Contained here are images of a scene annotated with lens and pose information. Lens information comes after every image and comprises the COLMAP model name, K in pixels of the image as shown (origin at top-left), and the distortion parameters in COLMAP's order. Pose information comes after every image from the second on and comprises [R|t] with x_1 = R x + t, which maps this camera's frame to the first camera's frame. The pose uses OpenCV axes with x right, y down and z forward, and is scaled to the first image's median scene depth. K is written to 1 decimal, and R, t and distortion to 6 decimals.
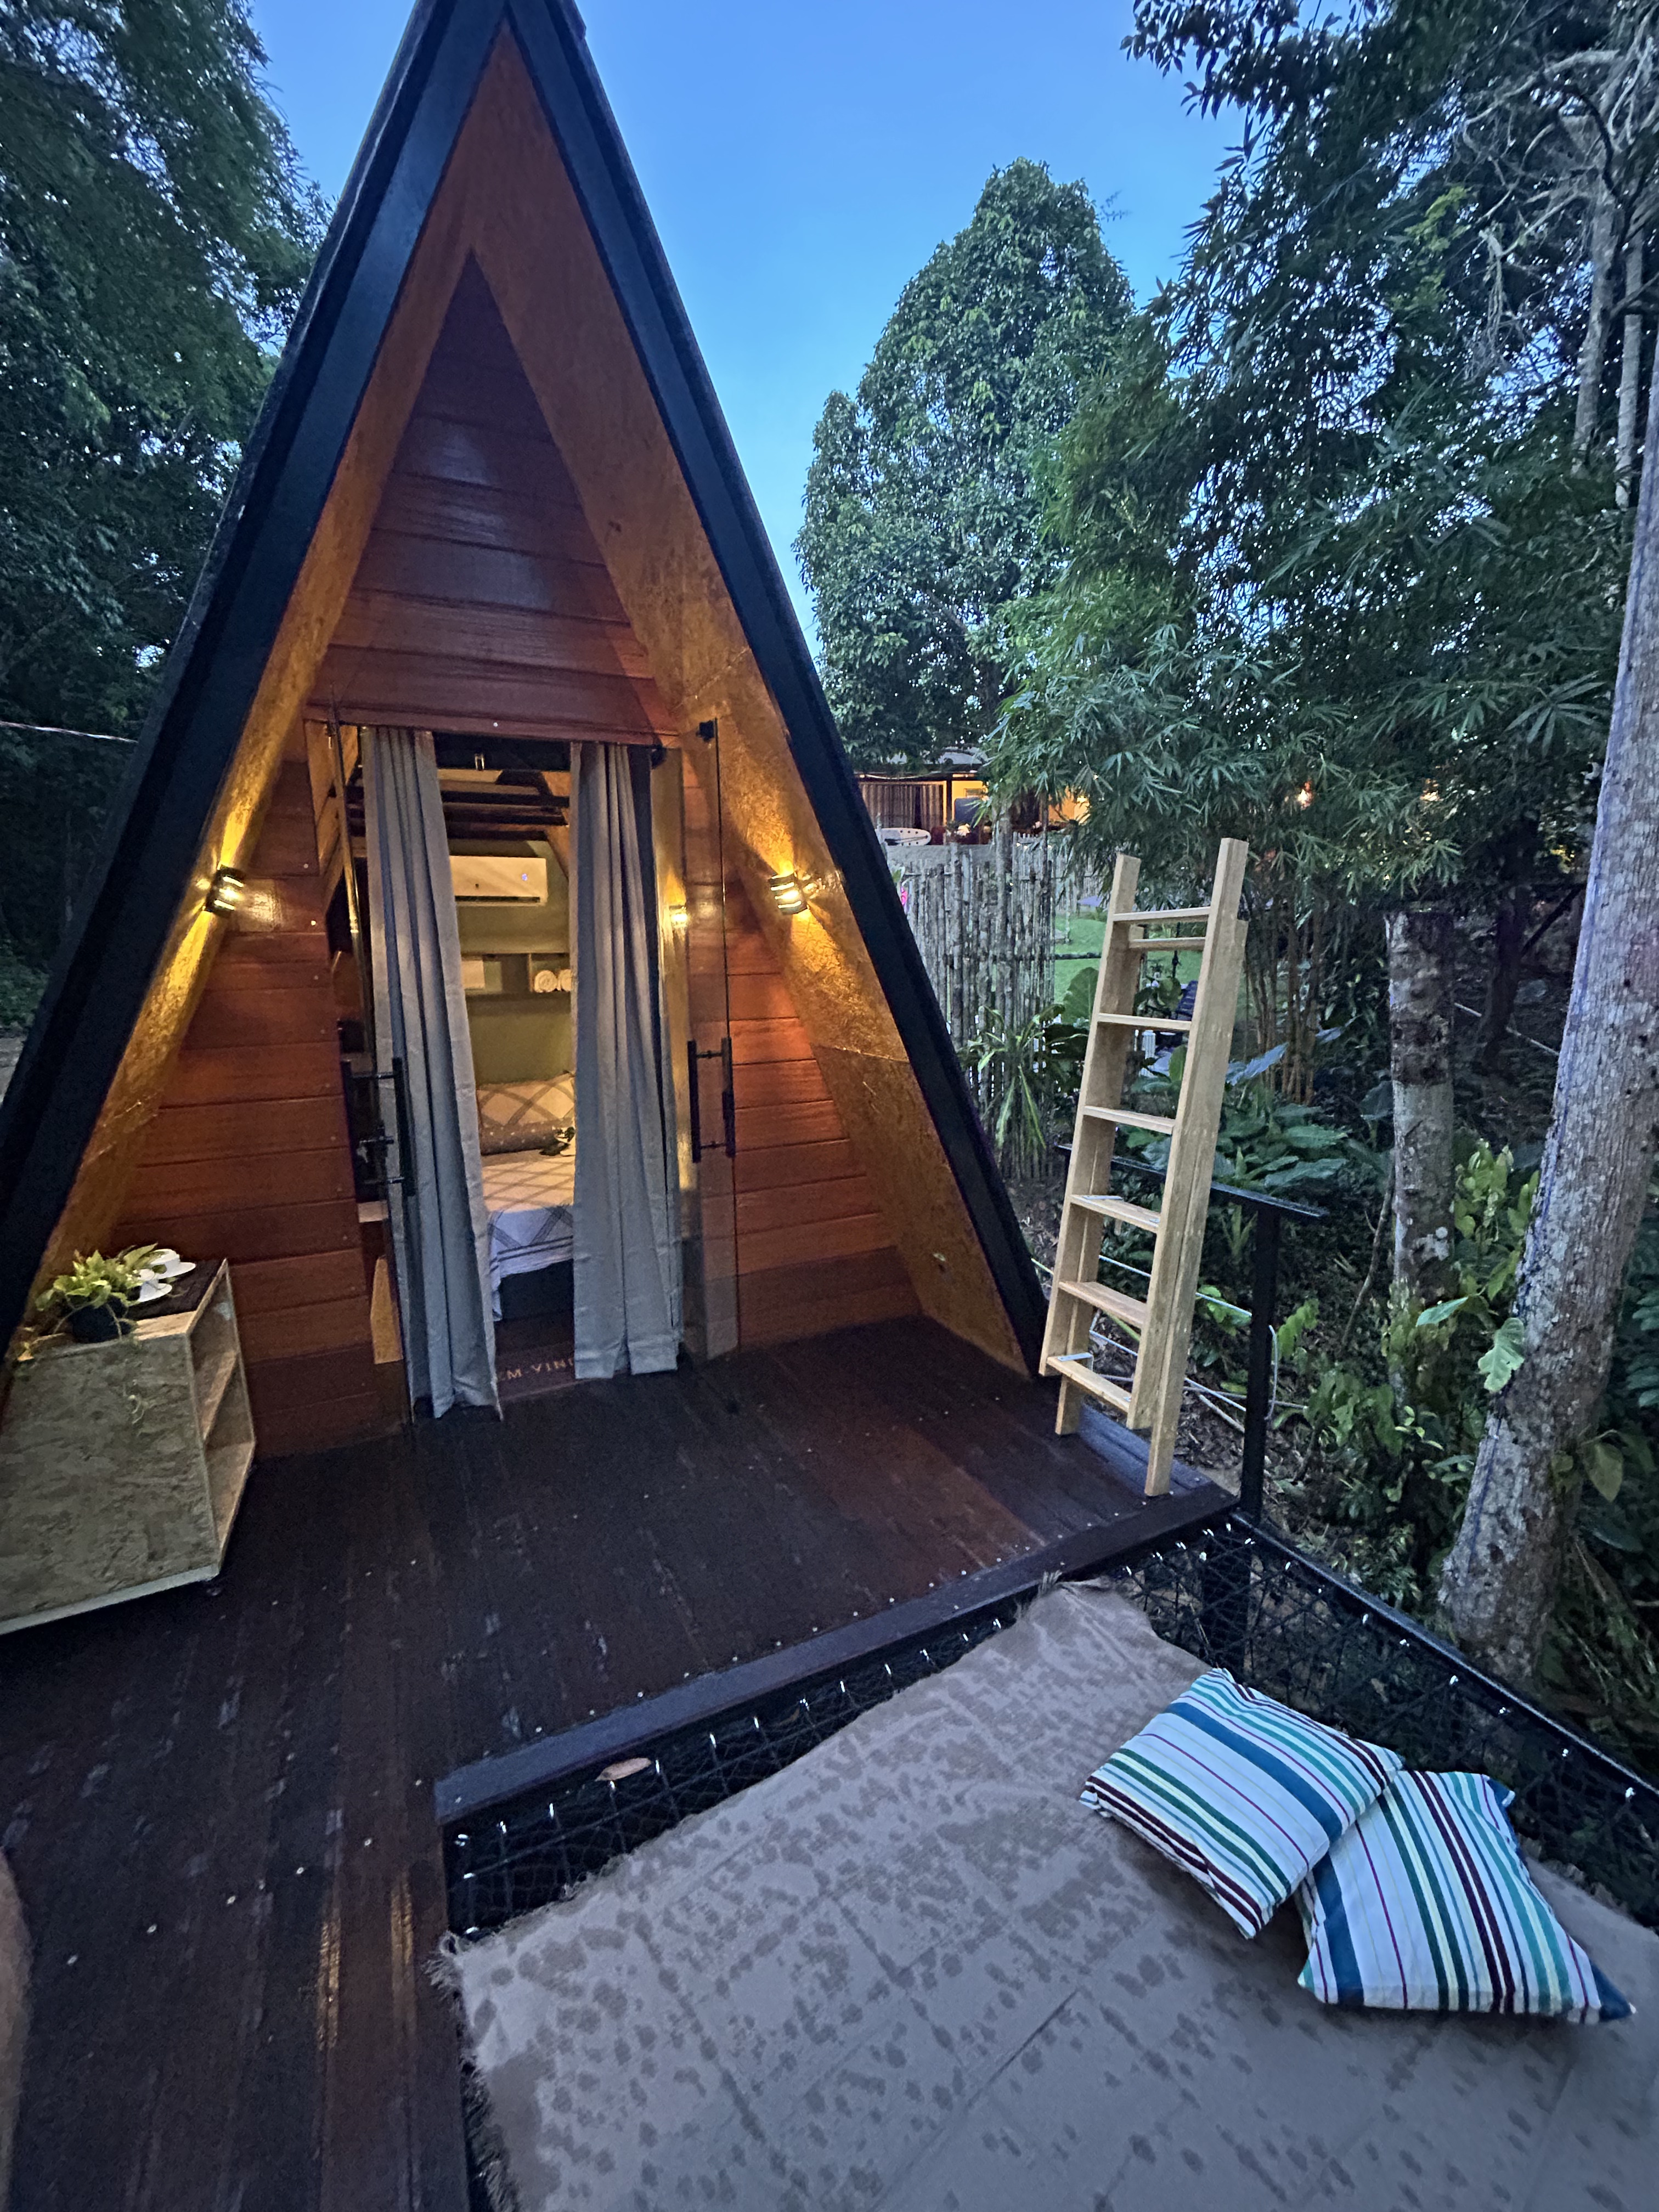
lens RADIAL K [[890.8, 0, 832.8], [0, 890.8, 1104.0], [0, 0, 1]] dist [-0.000729, -0.000093]
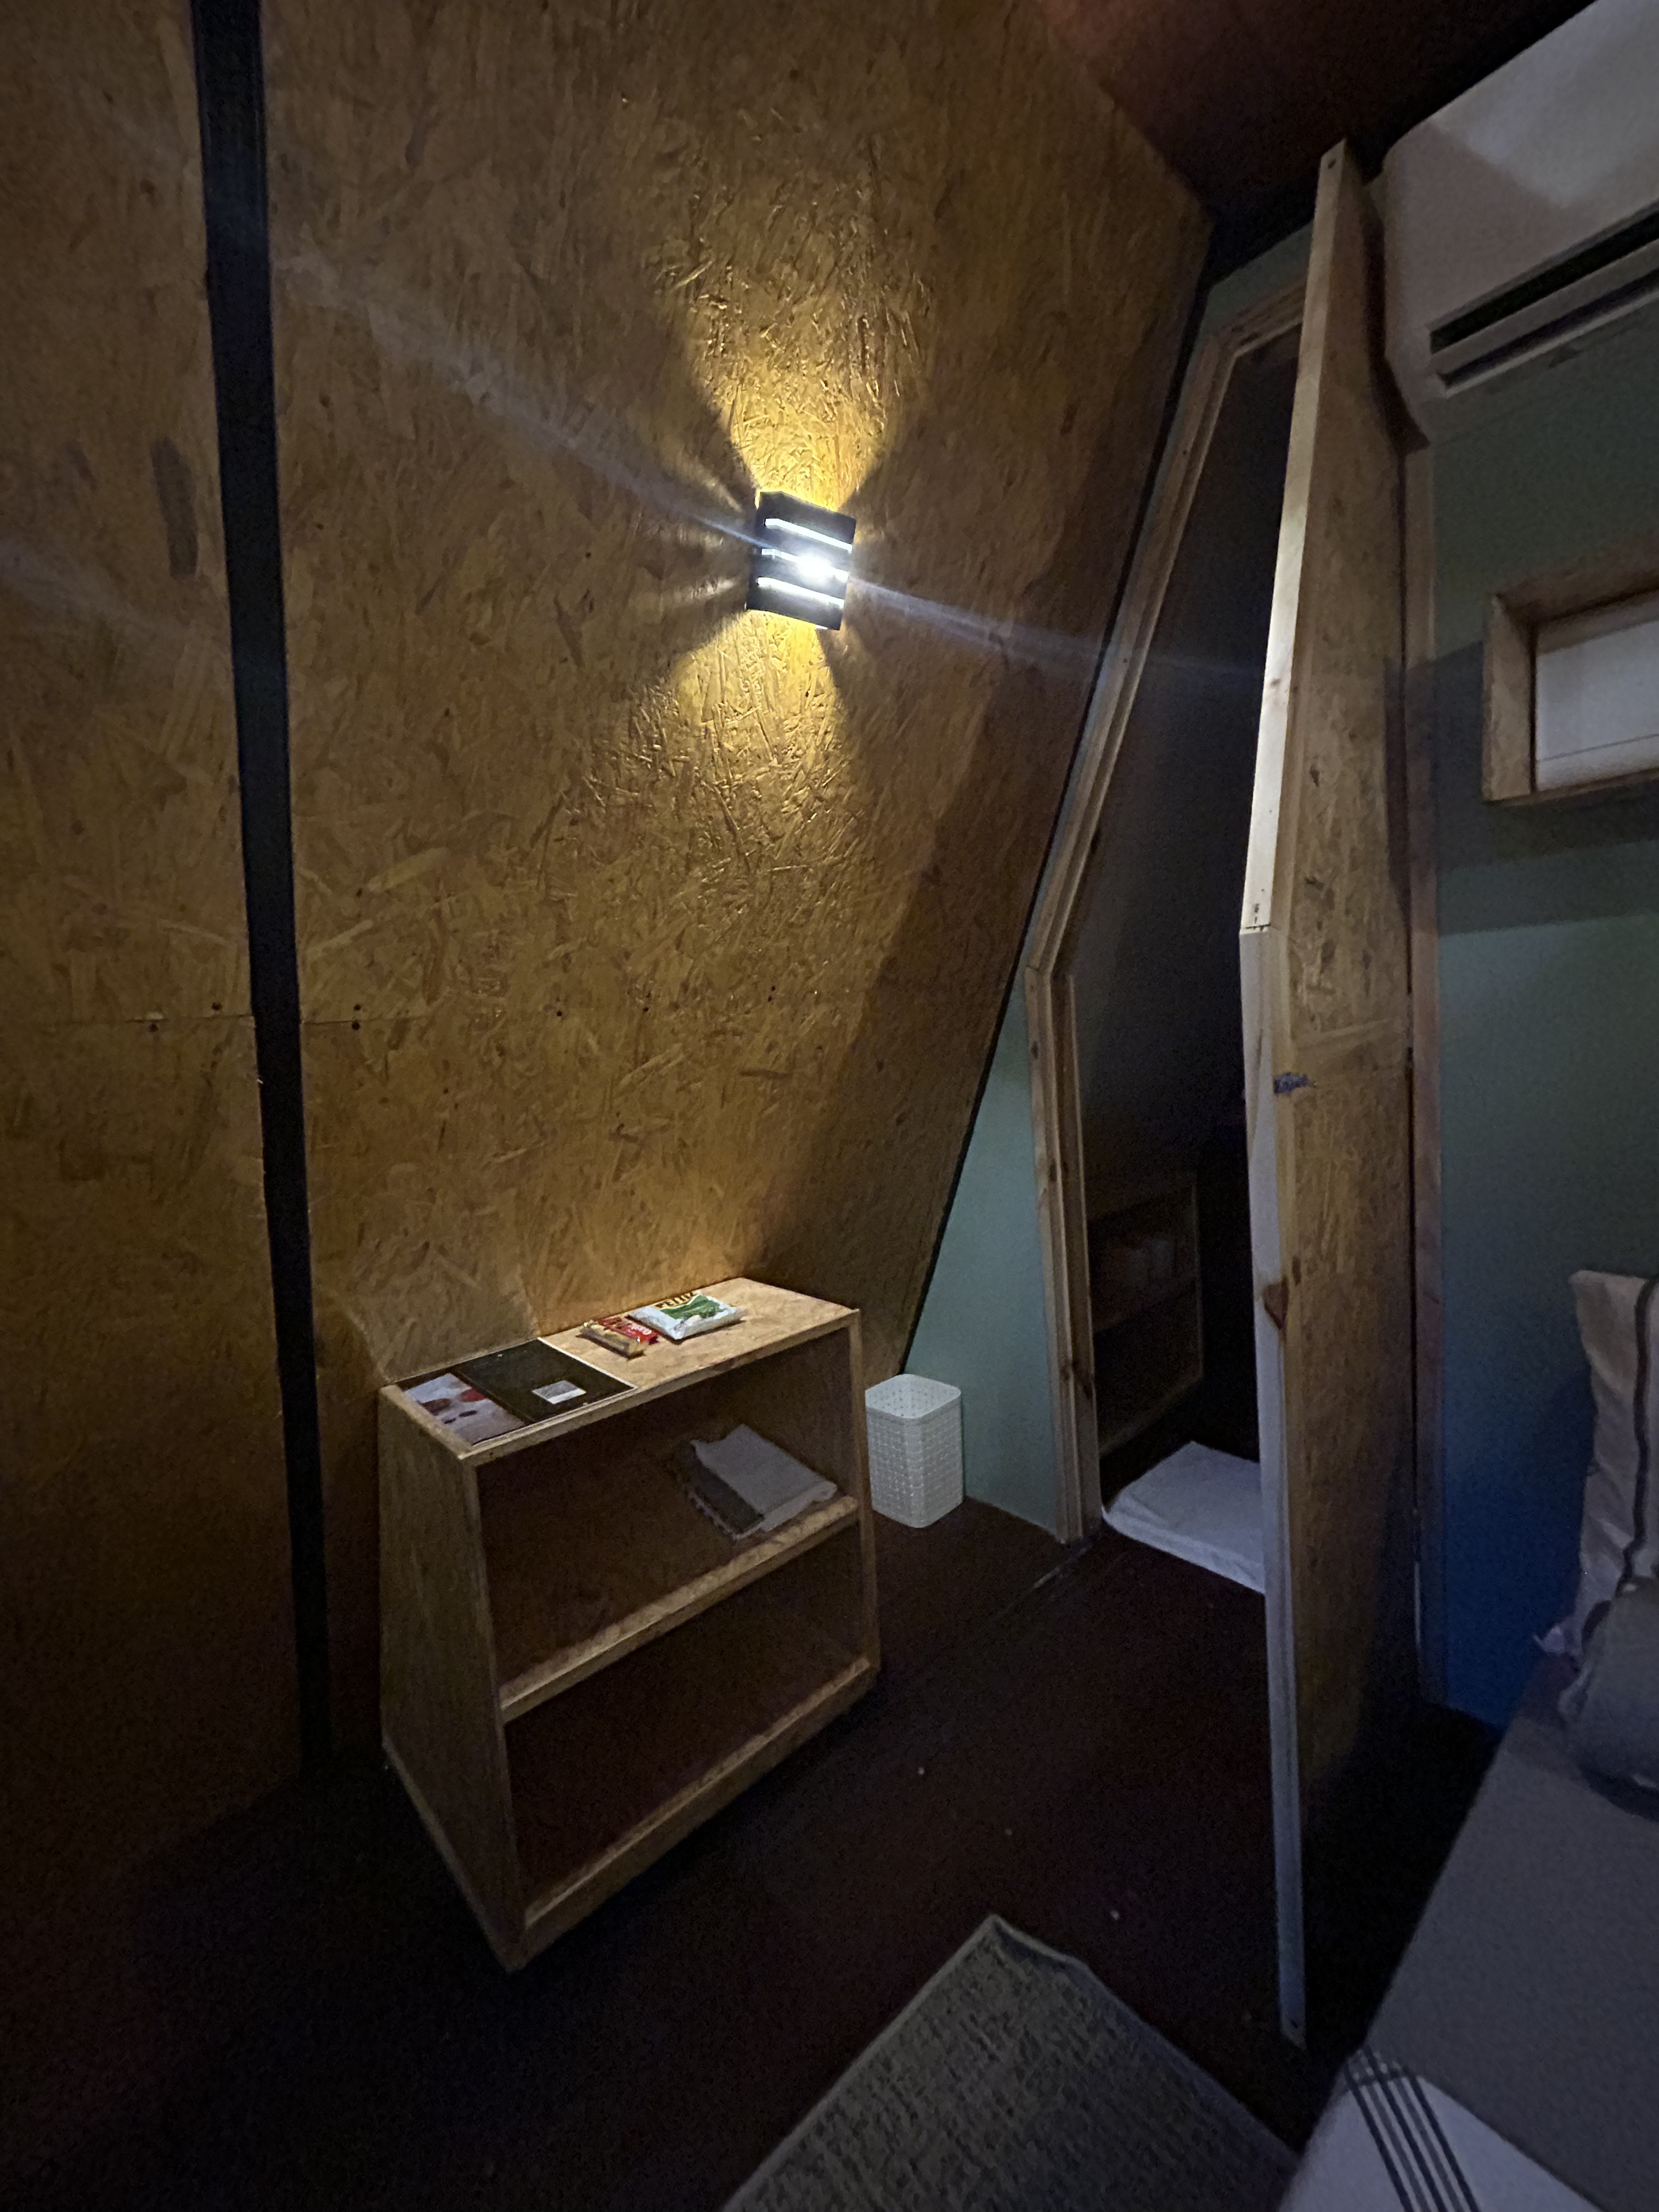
lens RADIAL K [[890.8, 0, 832.8], [0, 890.8, 1104.0], [0, 0, 1]] dist [-0.000729, -0.000093]
pose [[0.274329, 0.085211, -0.957853, -0.326252], [-0.100355, 0.993164, 0.059610, -0.048325], [0.956385, 0.079773, 0.281005, 0.904656]]
